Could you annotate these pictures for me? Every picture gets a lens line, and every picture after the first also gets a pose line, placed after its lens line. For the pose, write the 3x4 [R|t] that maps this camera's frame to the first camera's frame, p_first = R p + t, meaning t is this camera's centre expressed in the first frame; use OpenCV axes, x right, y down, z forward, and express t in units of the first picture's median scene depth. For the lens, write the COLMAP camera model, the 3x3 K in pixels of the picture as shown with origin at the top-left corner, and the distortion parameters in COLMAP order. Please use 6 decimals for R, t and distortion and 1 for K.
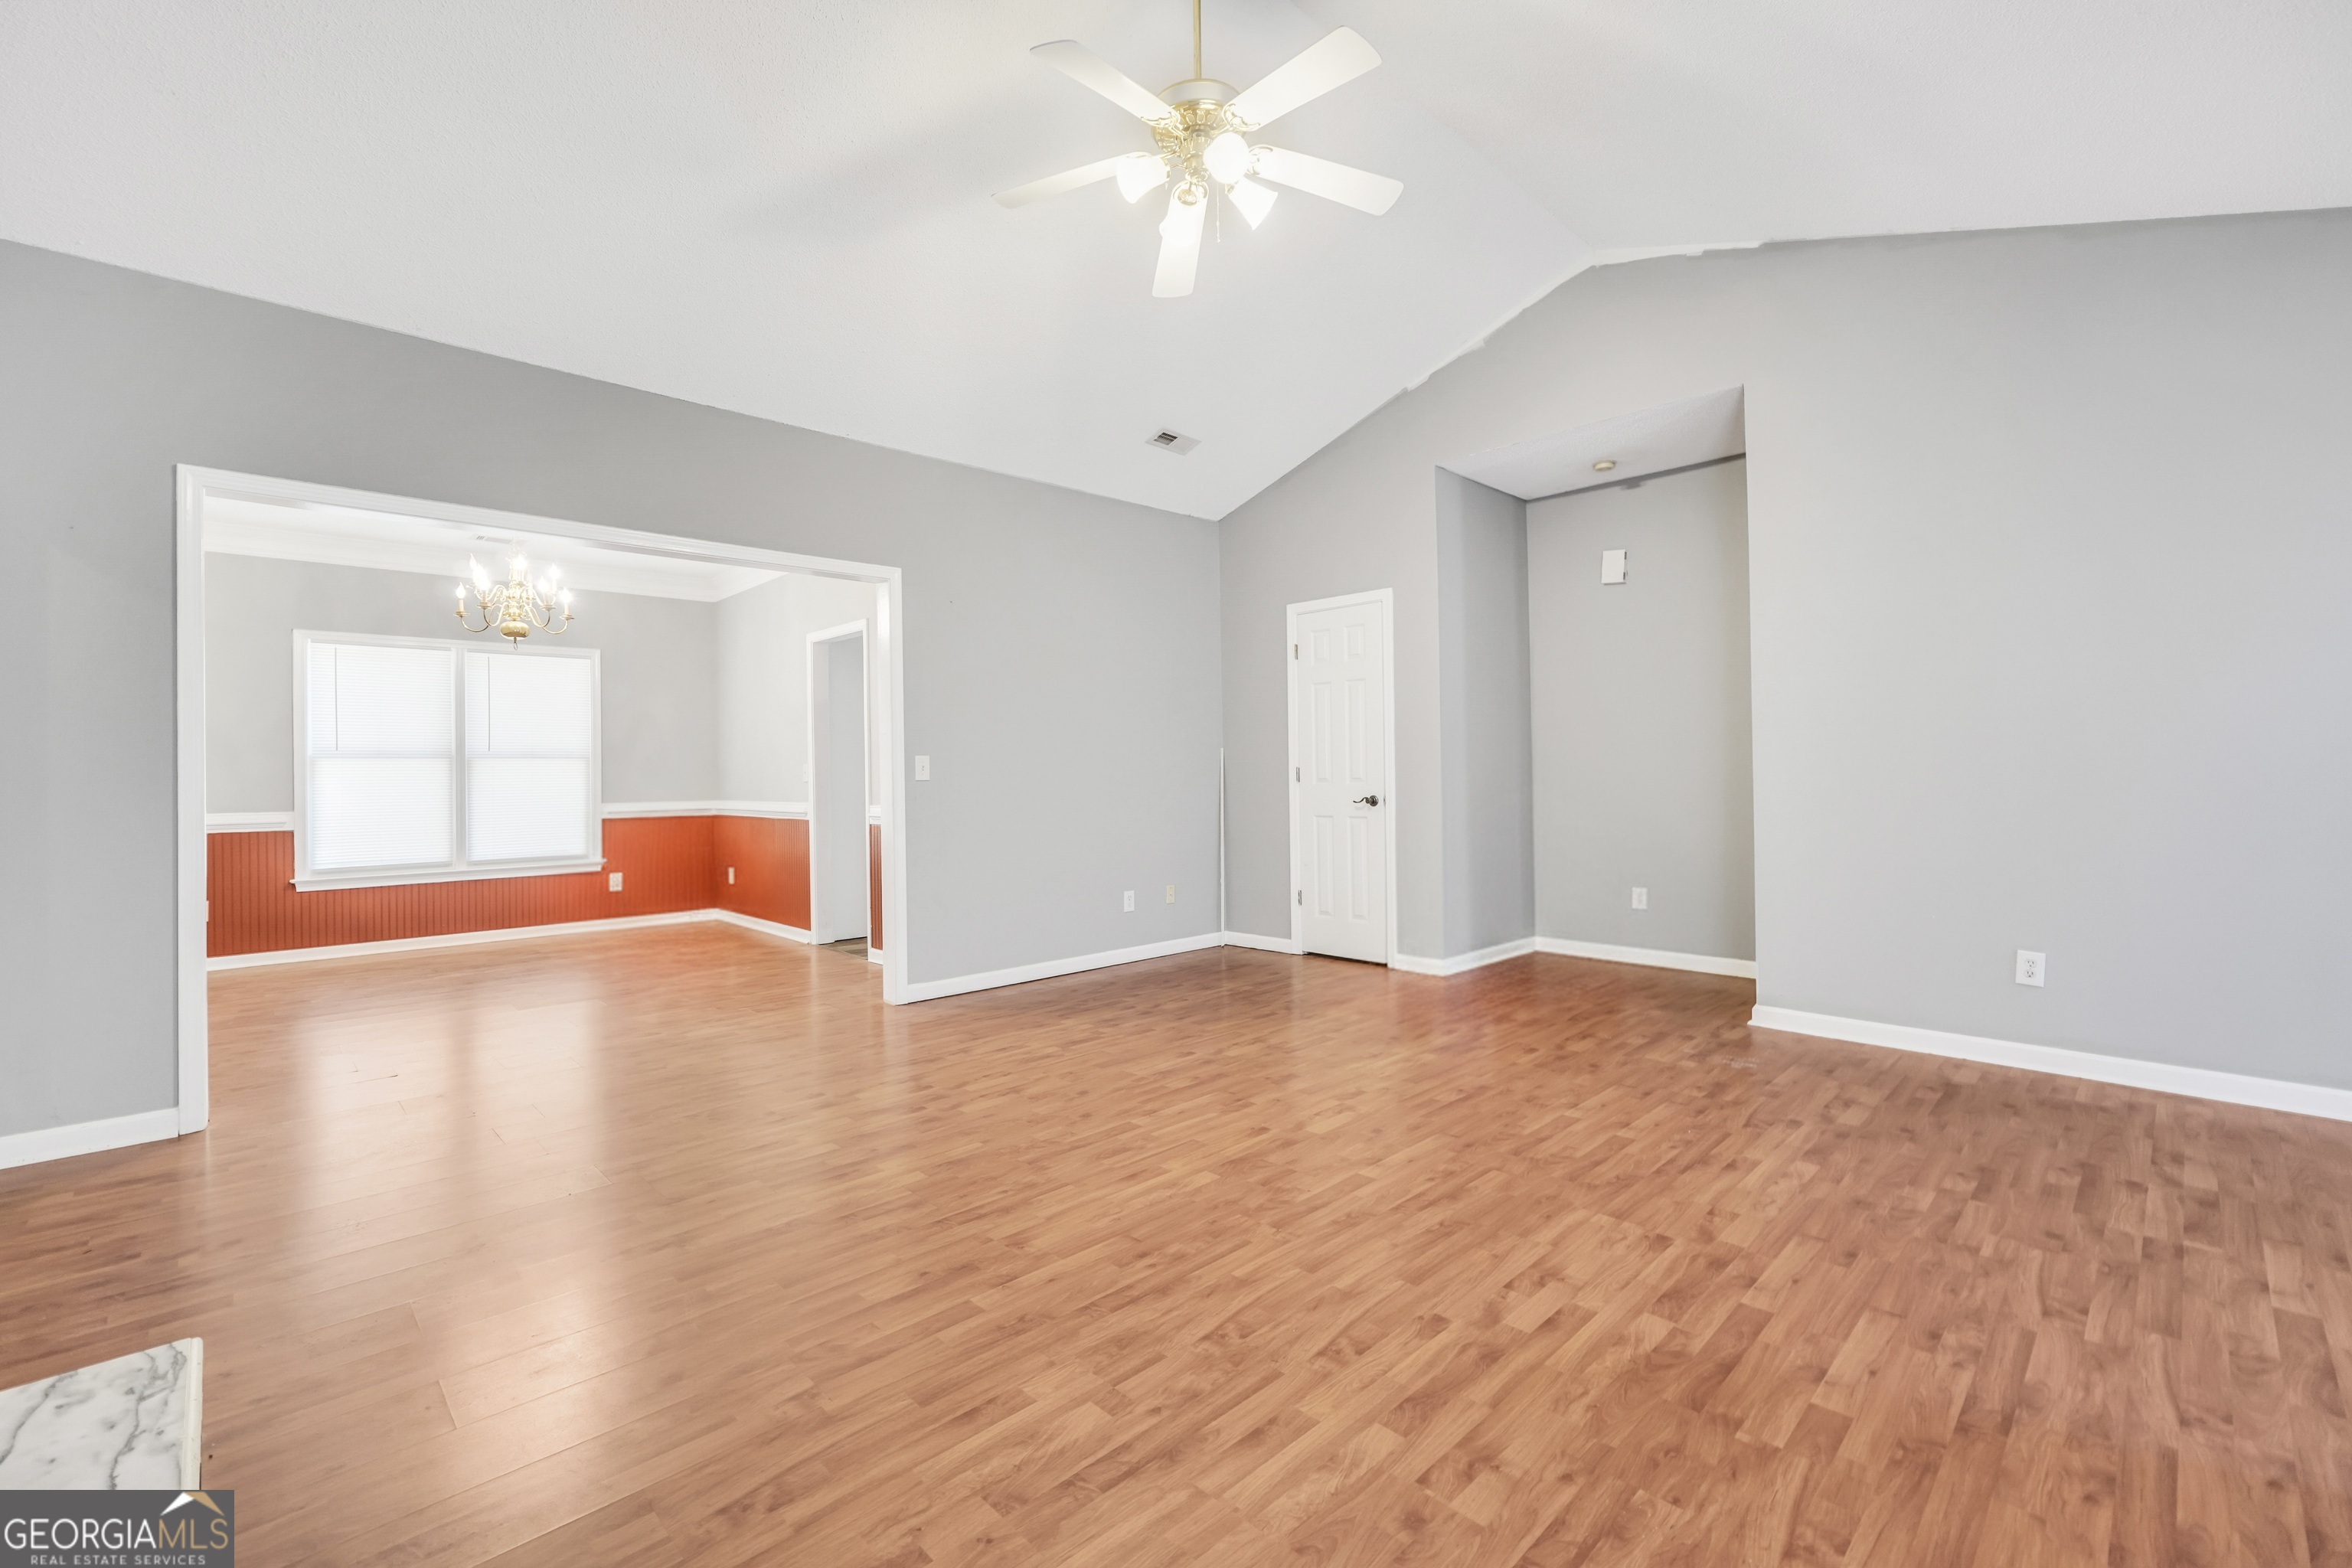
lens RADIAL K [[998.9, 0, 1140.9], [0, 998.9, 770.7], [0, 0, 1]] dist [-0.017015, 0.005384]
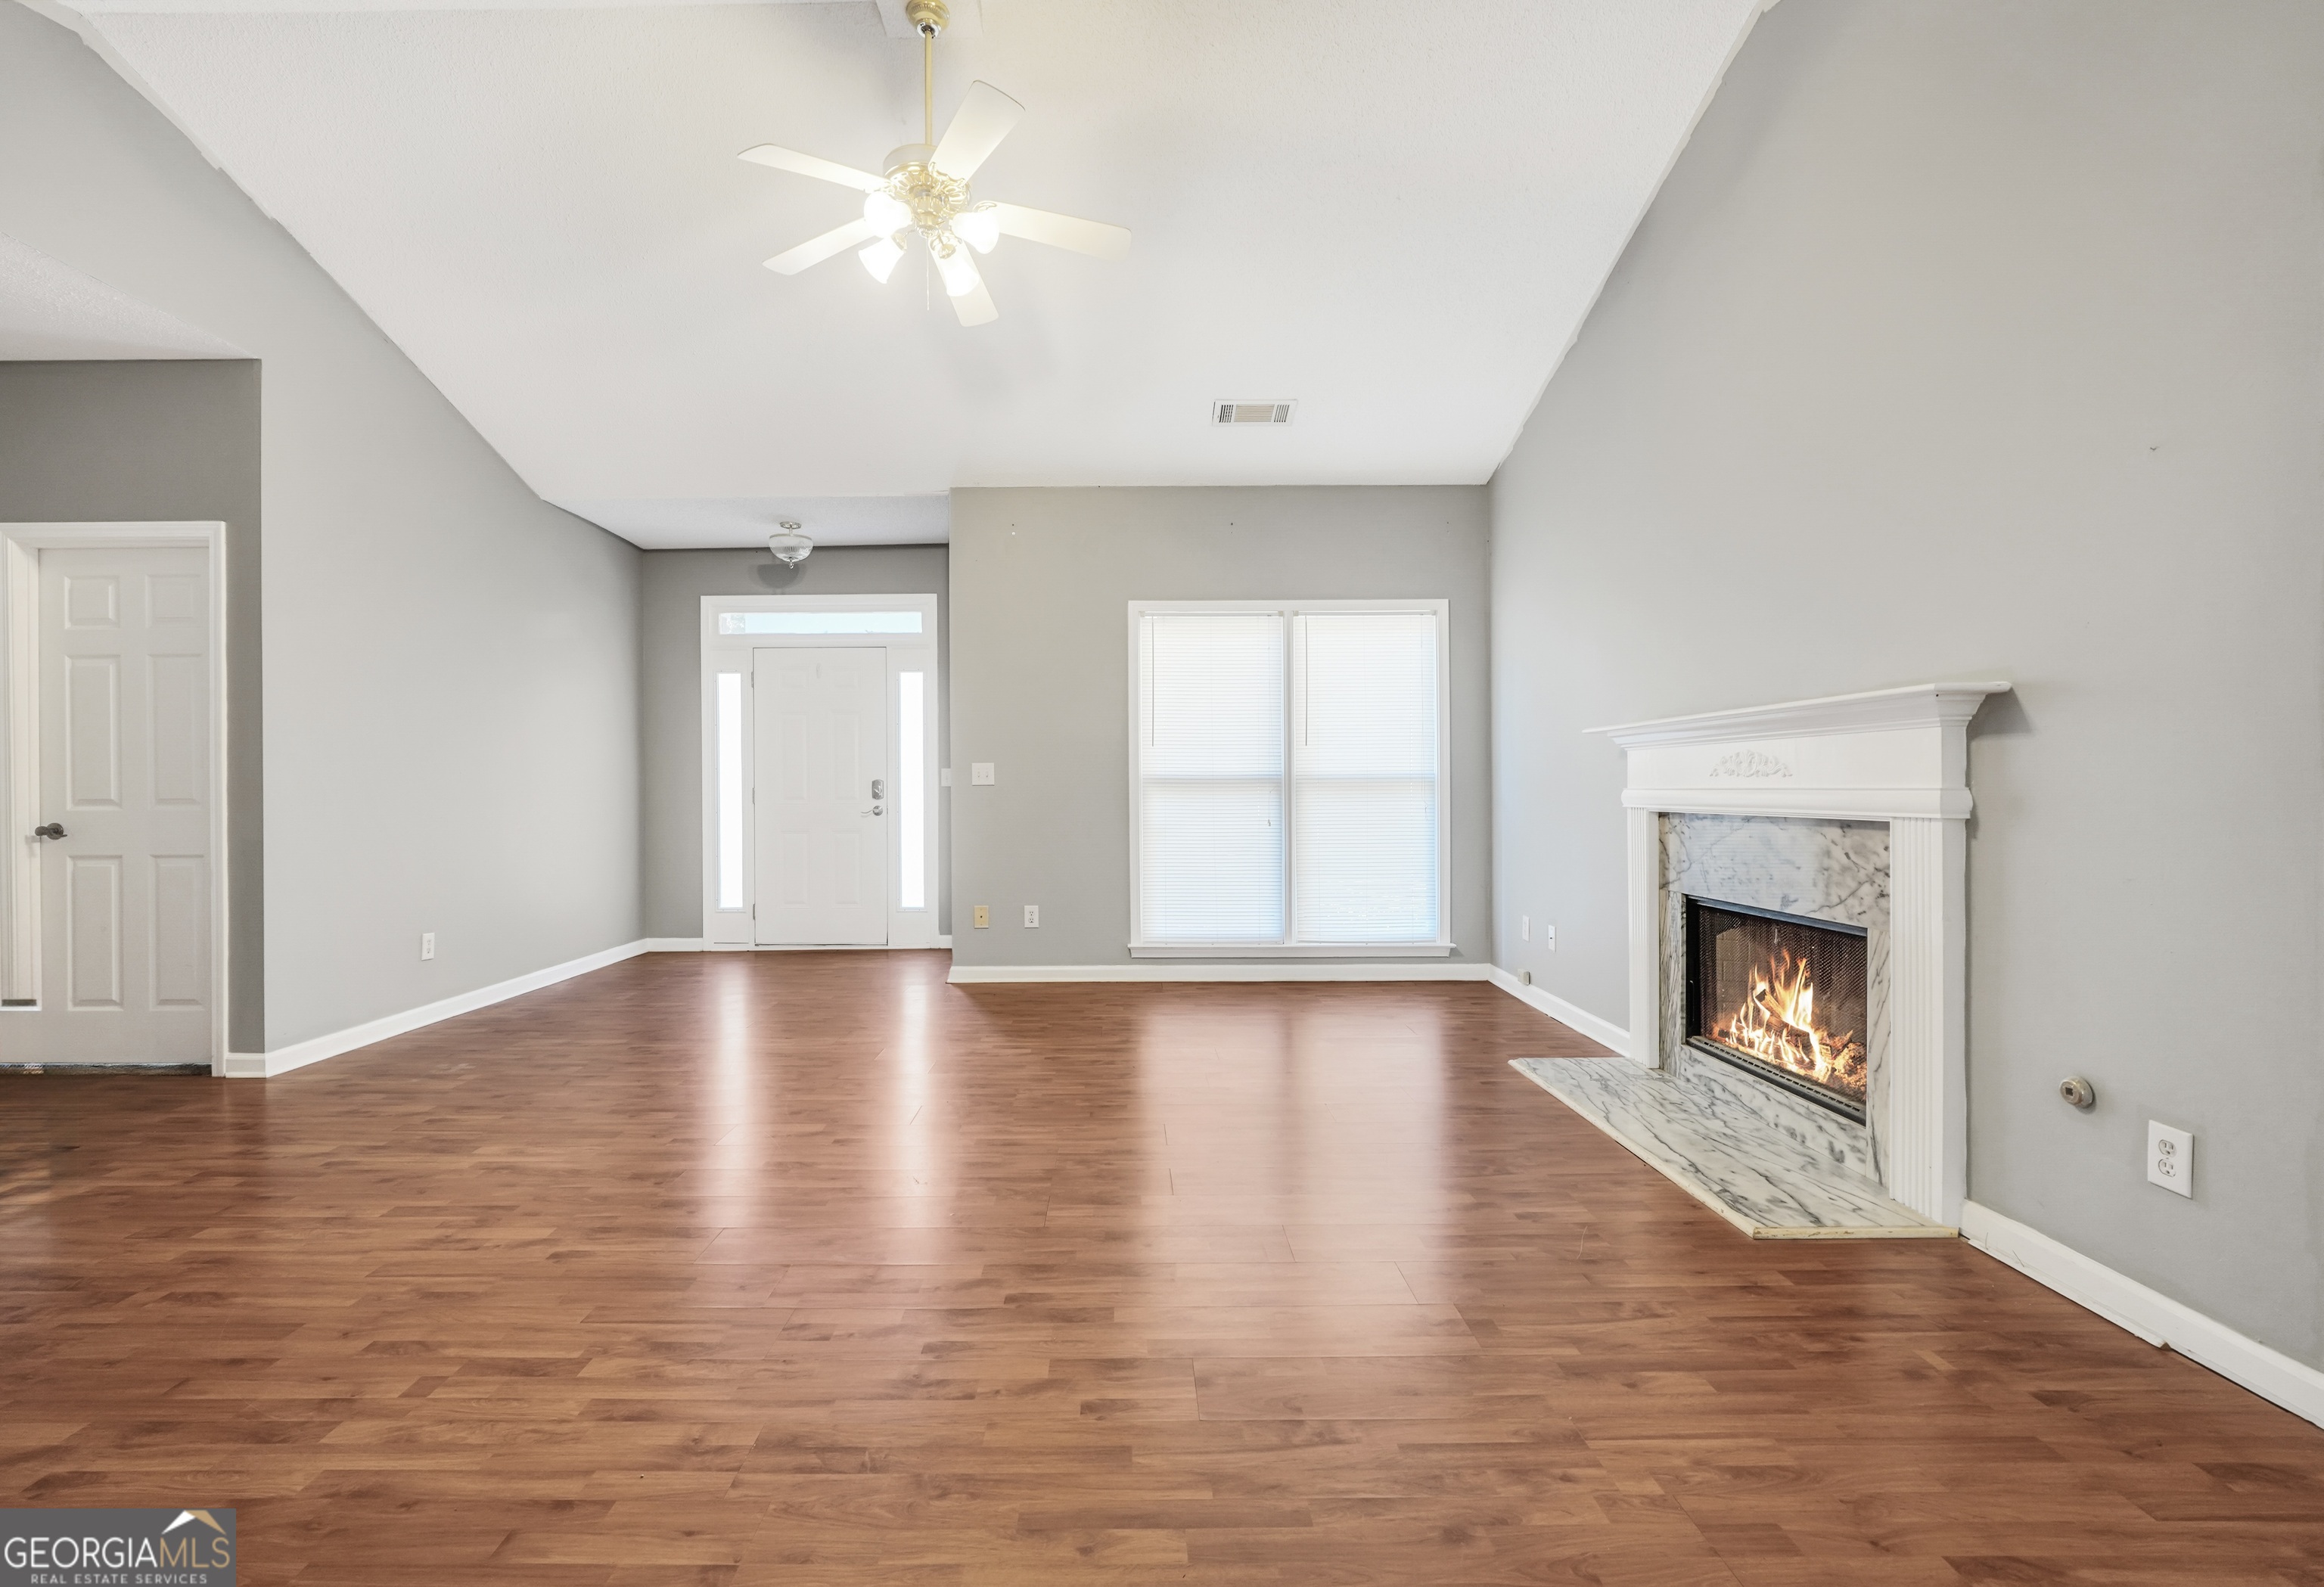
lens RADIAL K [[1010.6, 0, 1133.6], [0, 1010.6, 824.2], [0, 0, 1]] dist [-0.018027, 0.006439]
pose [[-0.741333, -0.007504, 0.671096, -1.346454], [0.013003, 0.999589, 0.025541, 0.033298], [-0.671012, 0.027661, -0.740931, 2.677599]]
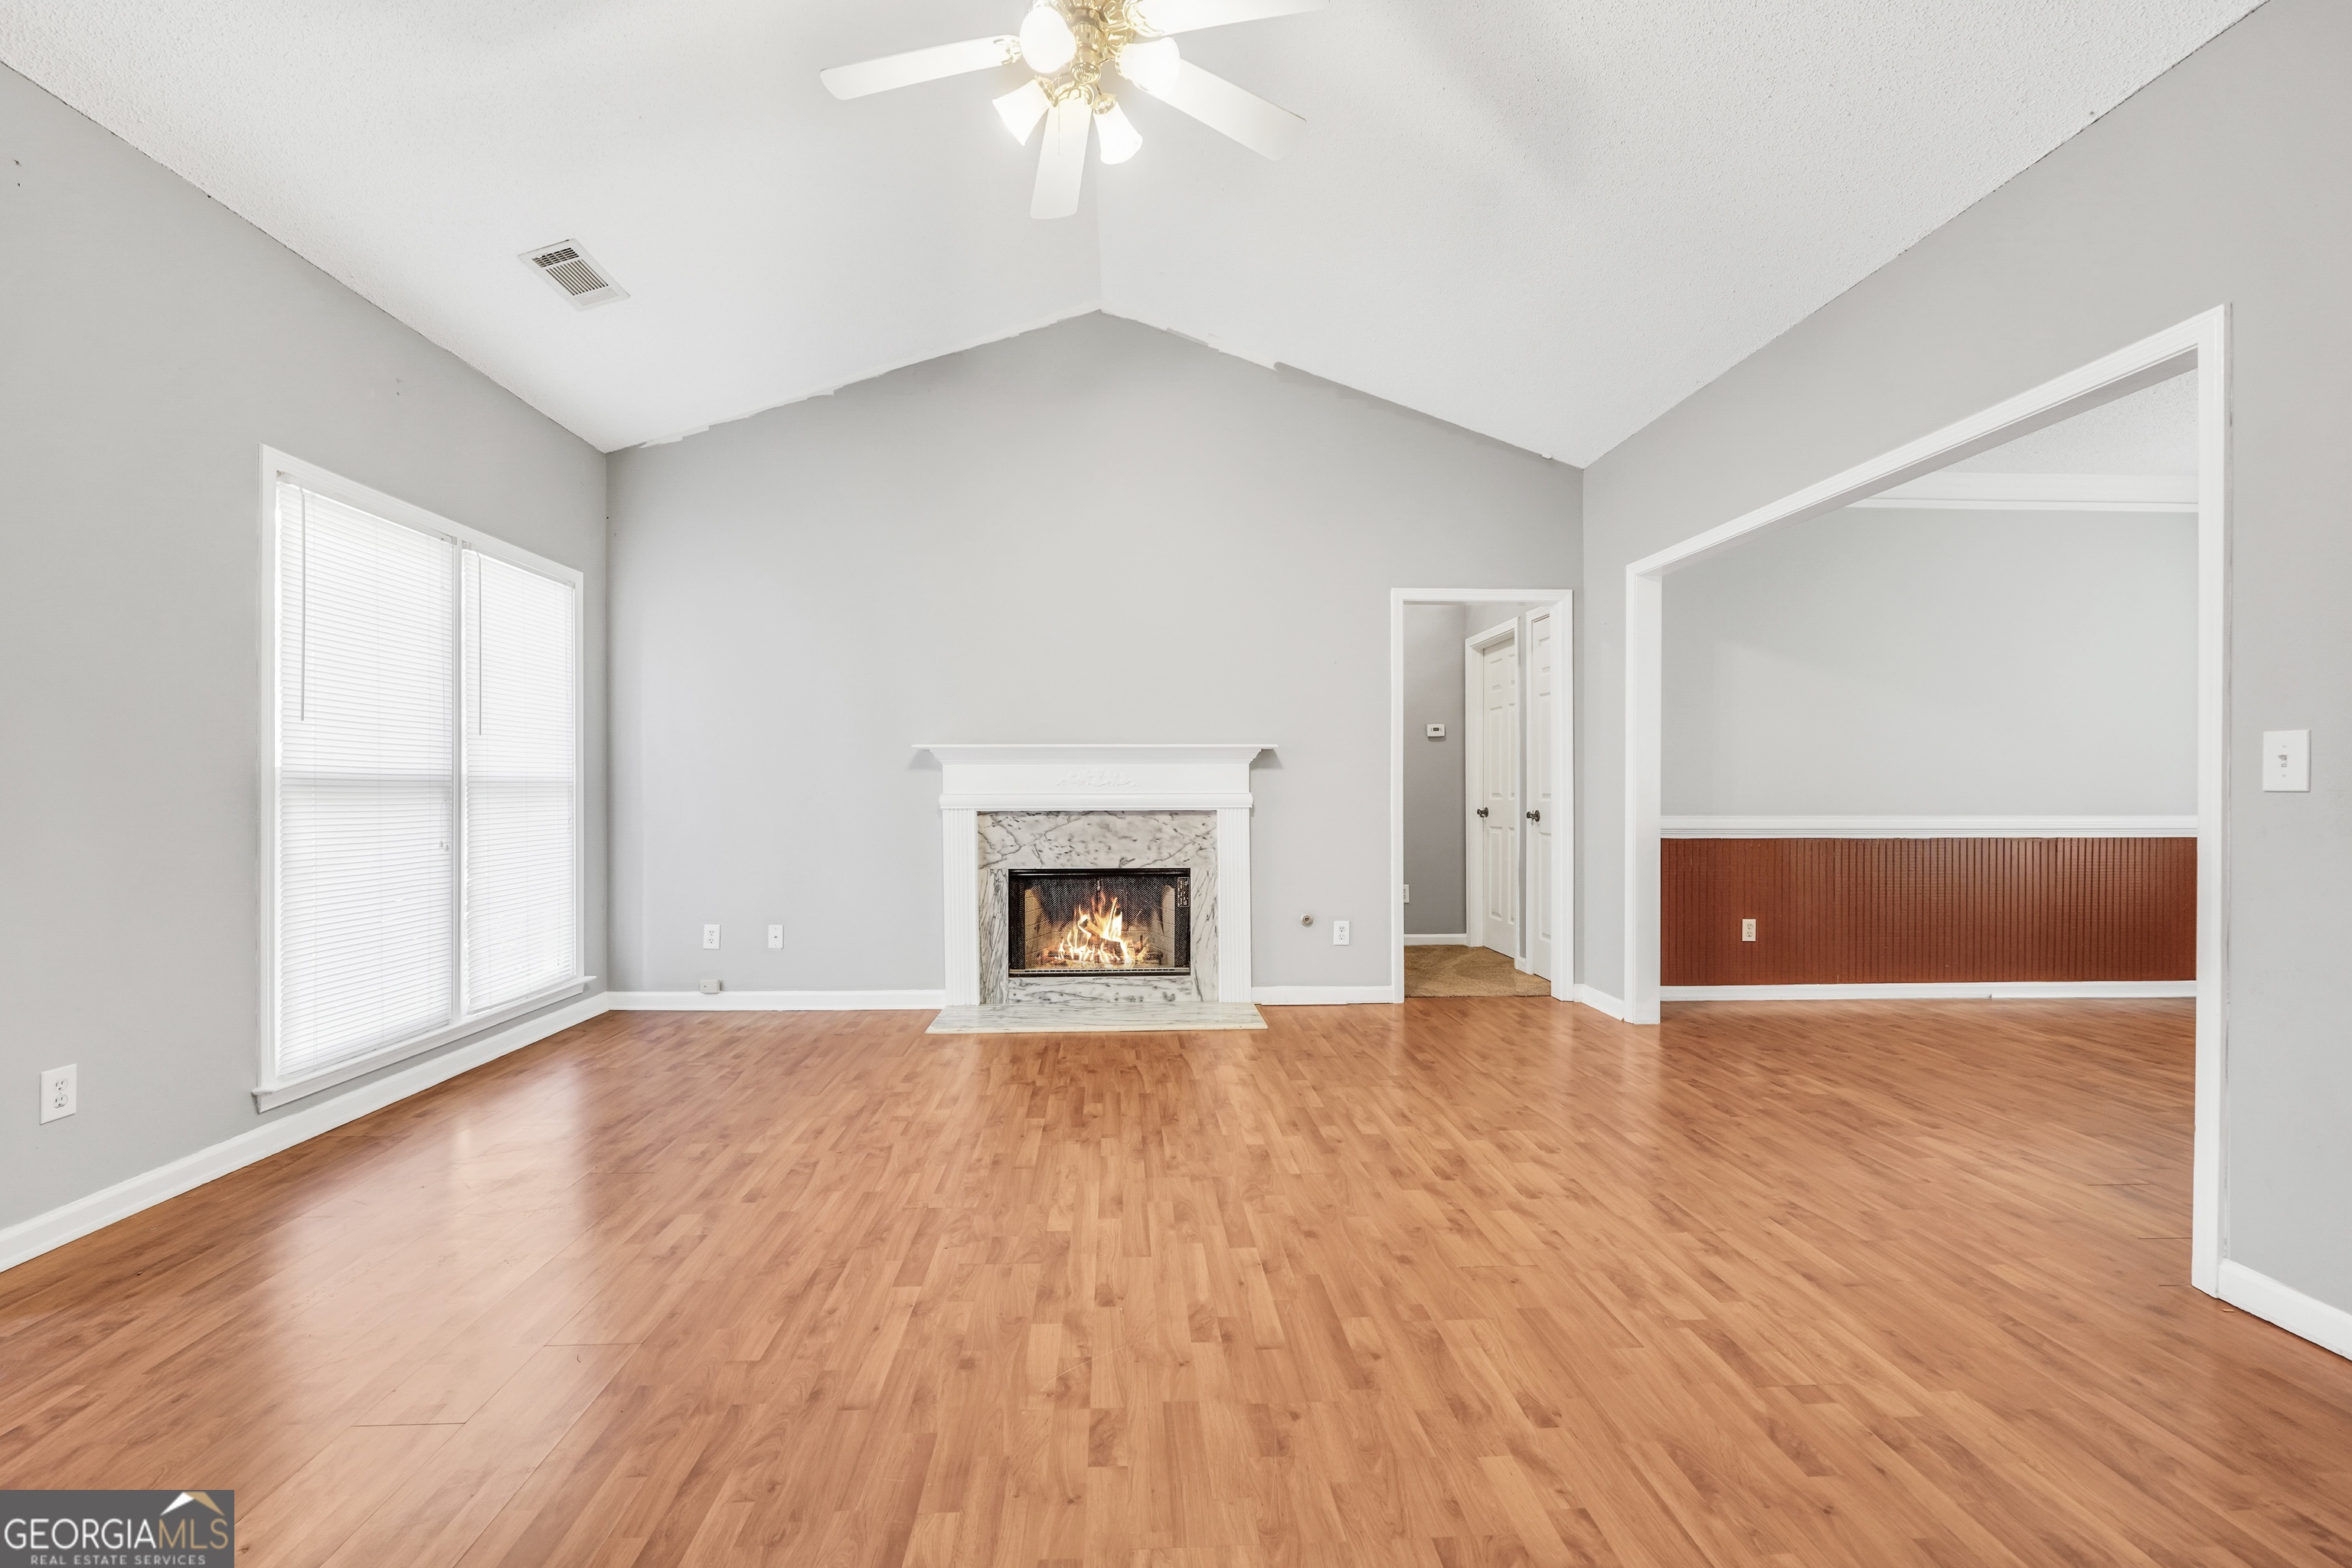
lens RADIAL K [[998.9, 0, 1177.1], [0, 998.9, 794.5], [0, 0, 1]] dist [-0.017015, 0.005384]
pose [[-0.630972, 0.018417, -0.775587, 1.075574], [0.013113, 0.999829, 0.013073, 0.000944], [0.775695, -0.001921, -0.631105, 2.555347]]
